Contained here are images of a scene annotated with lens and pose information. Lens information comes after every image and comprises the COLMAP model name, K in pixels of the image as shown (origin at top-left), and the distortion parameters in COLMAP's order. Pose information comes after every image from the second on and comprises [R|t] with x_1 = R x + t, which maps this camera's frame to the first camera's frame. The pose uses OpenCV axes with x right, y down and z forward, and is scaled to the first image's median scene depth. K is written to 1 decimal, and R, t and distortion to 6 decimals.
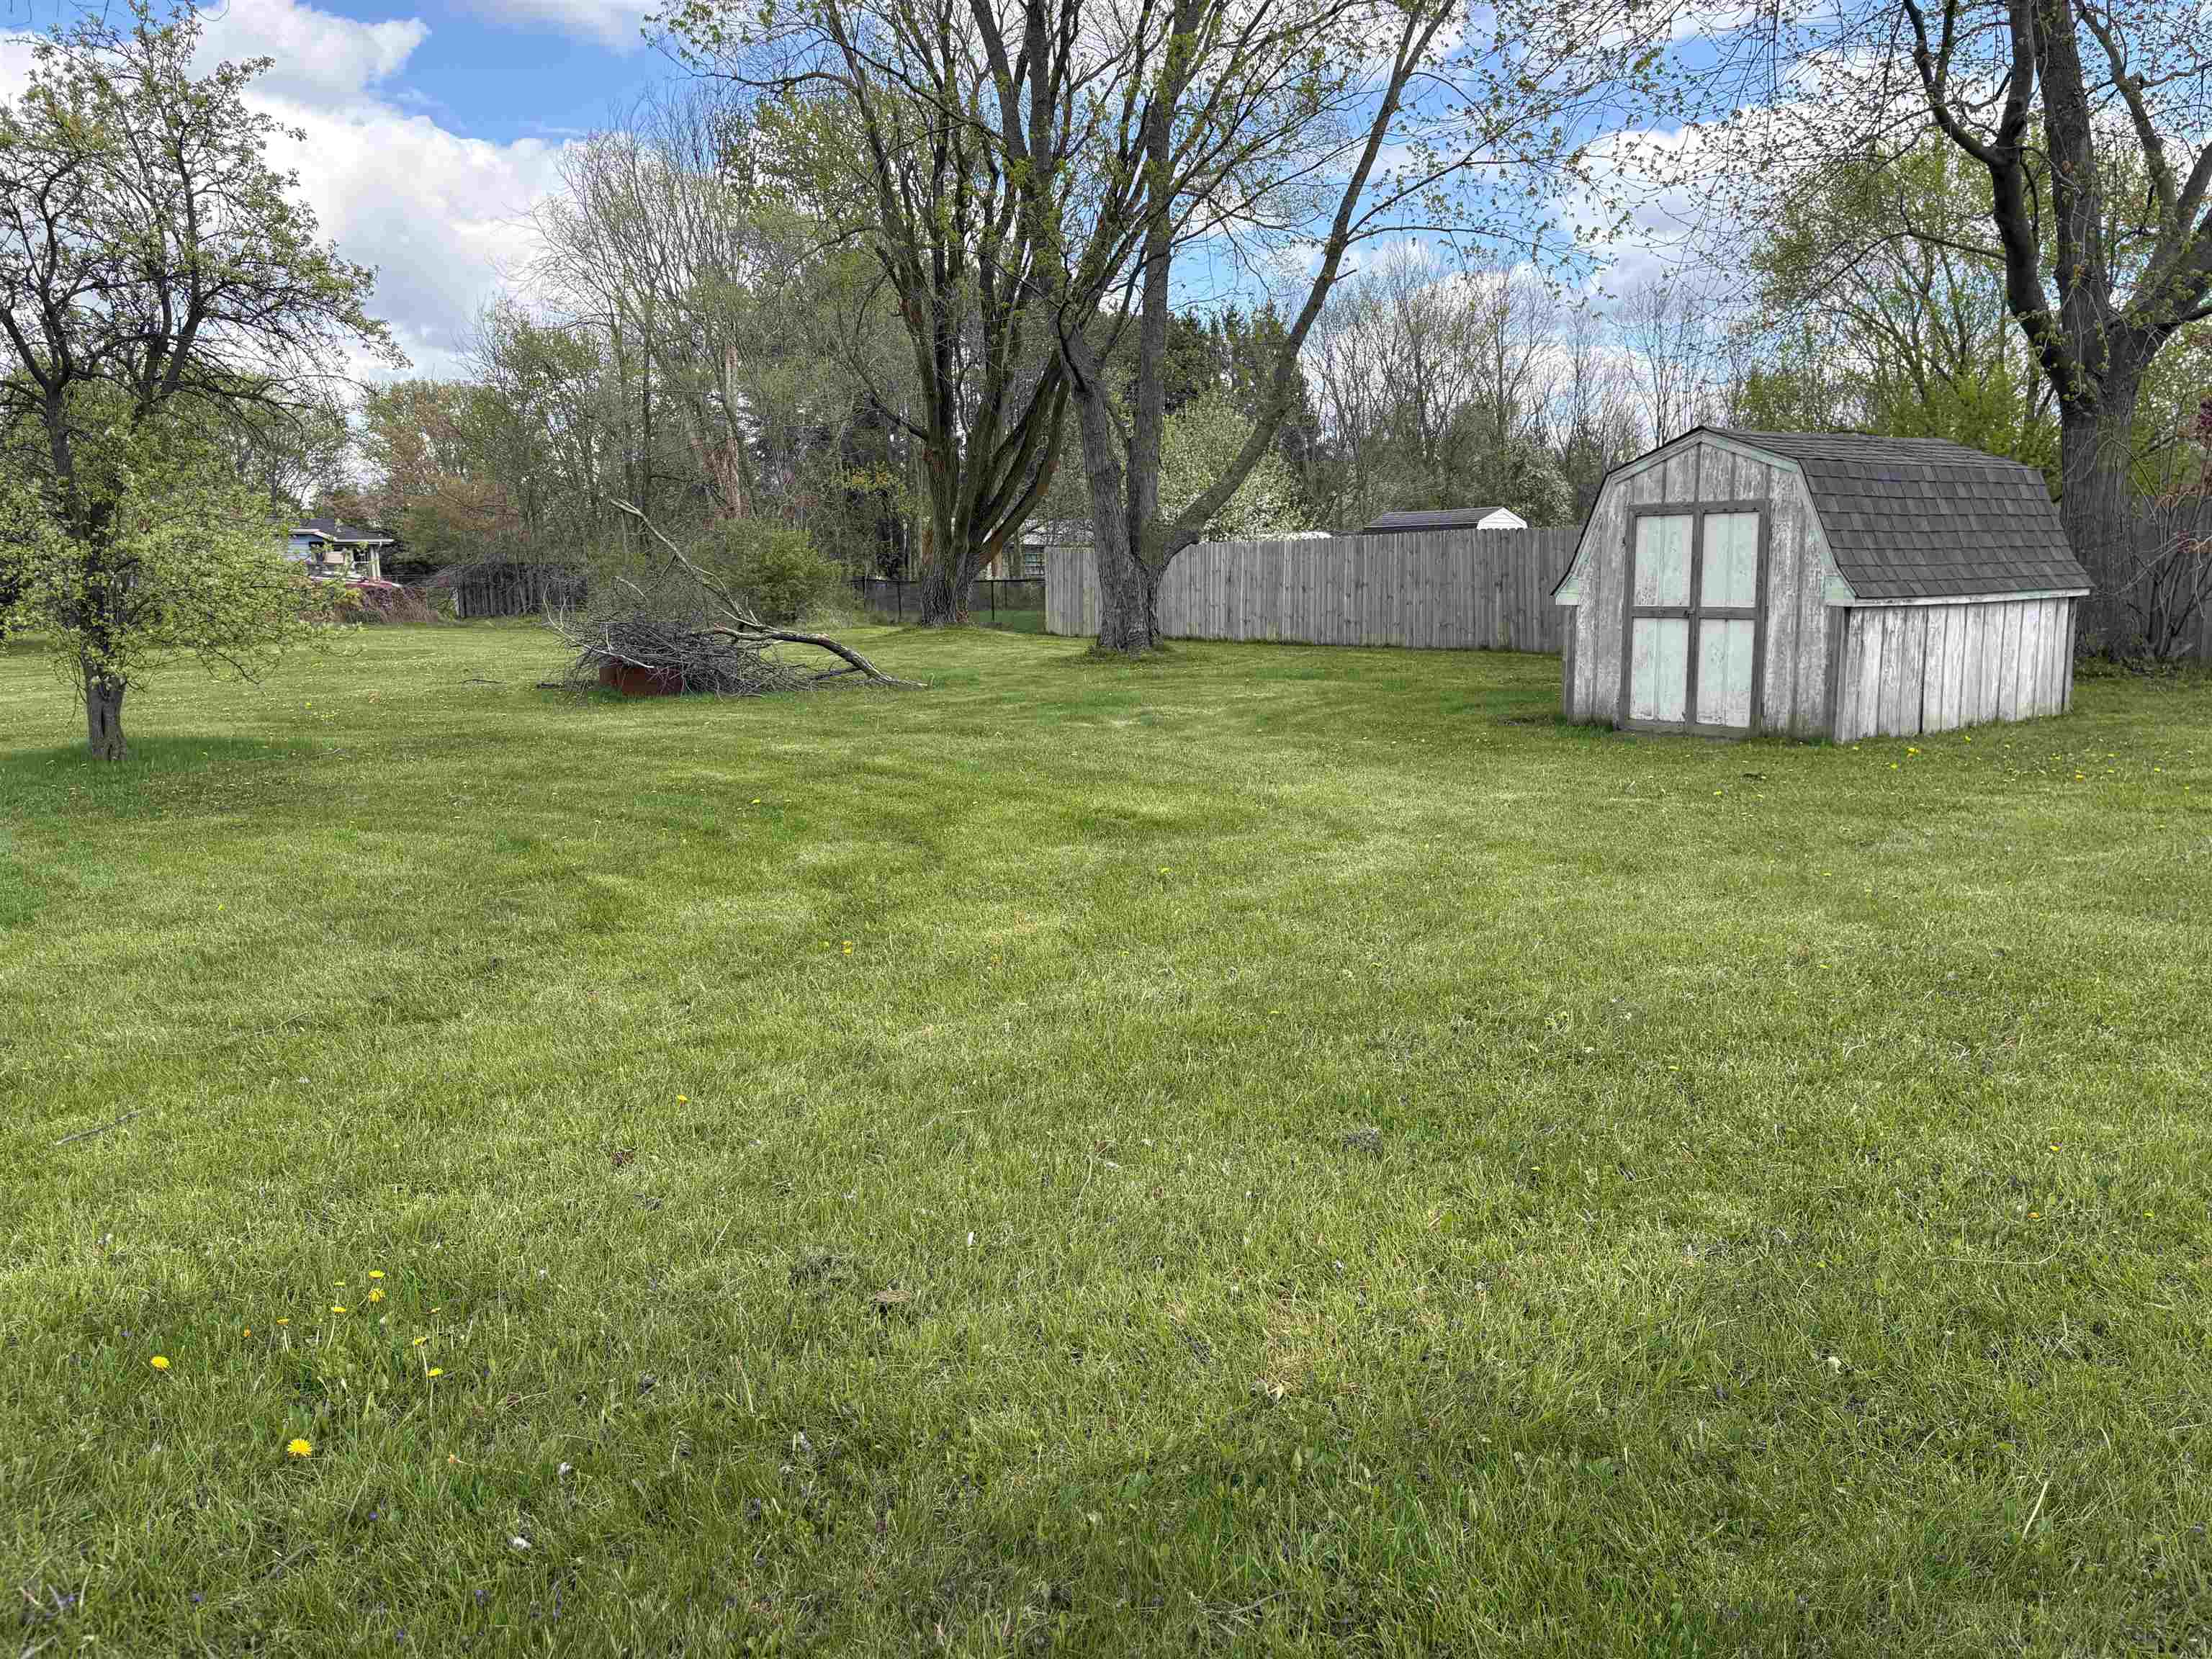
lens RADIAL K [[1665.9, 0, 1108.0], [0, 1665.9, 834.1], [0, 0, 1]] dist [-0.012424, -0.010807]
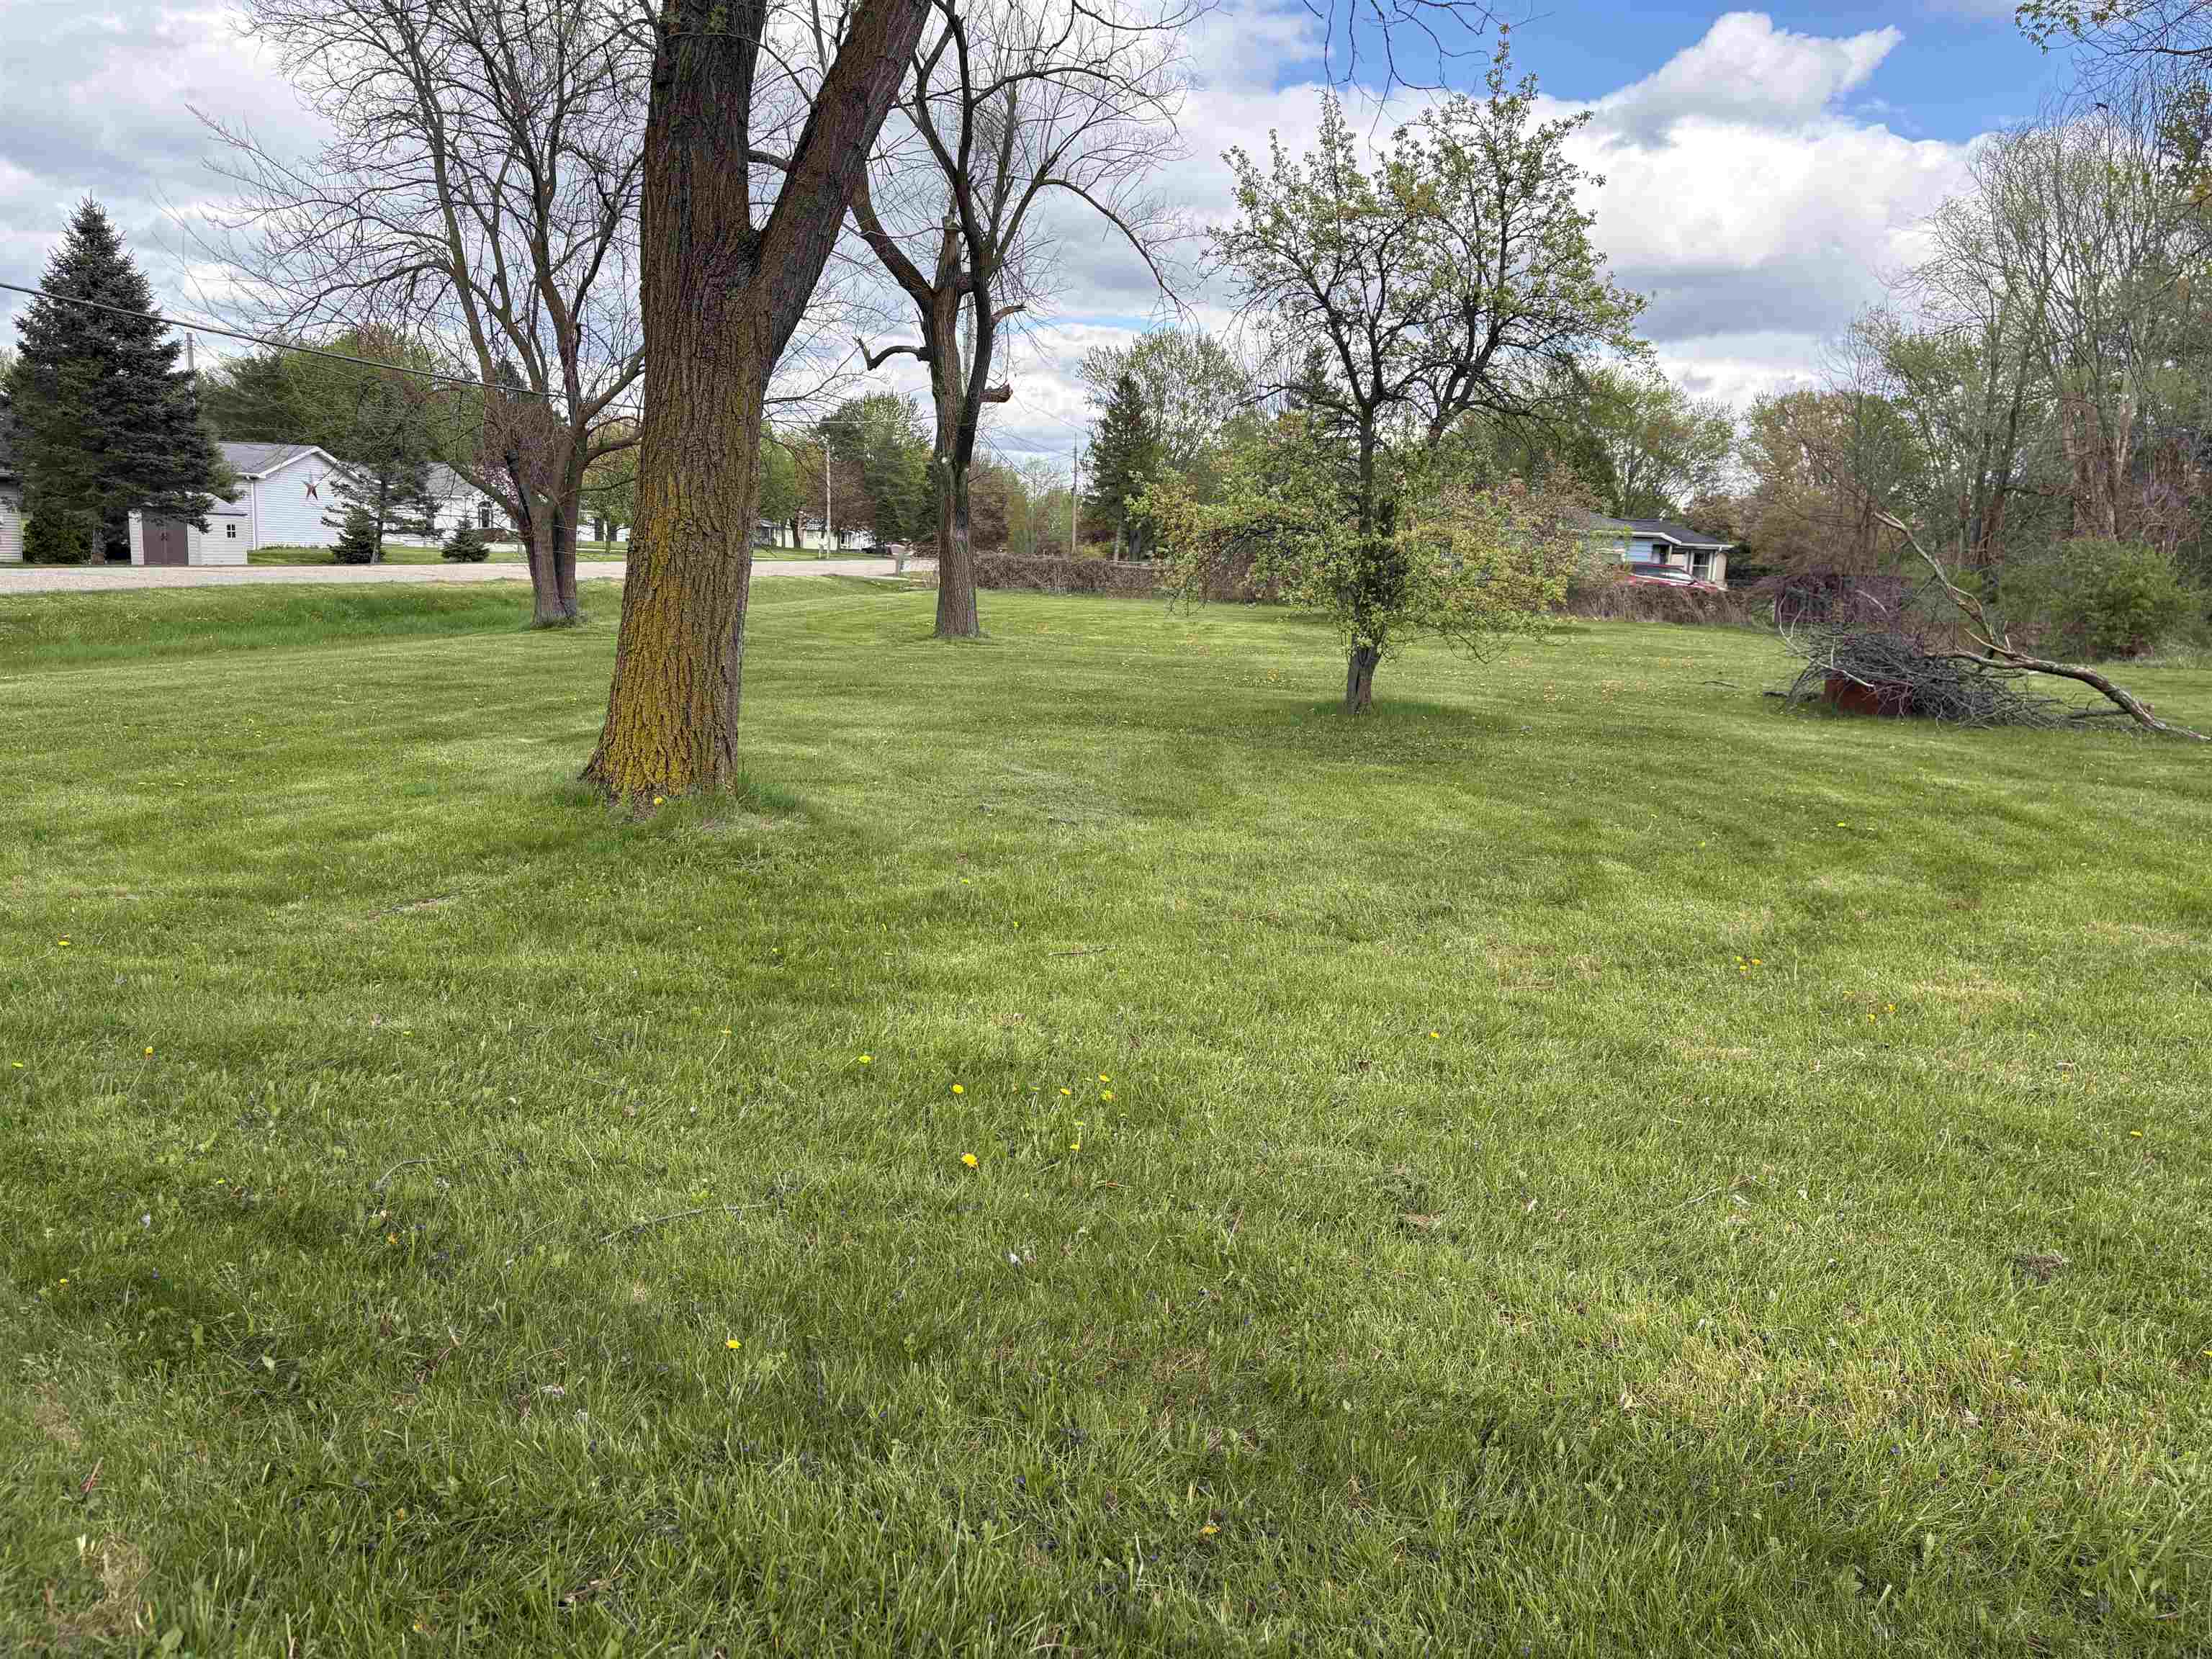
lens RADIAL K [[1665.9, 0, 1107.0], [0, 1665.9, 826.1], [0, 0, 1]] dist [-0.012424, -0.010807]
pose [[0.689994, 0.155115, -0.706999, 0.106887], [-0.161556, 0.985130, 0.058466, -0.003801], [0.705555, 0.073879, 0.704794, 0.008500]]
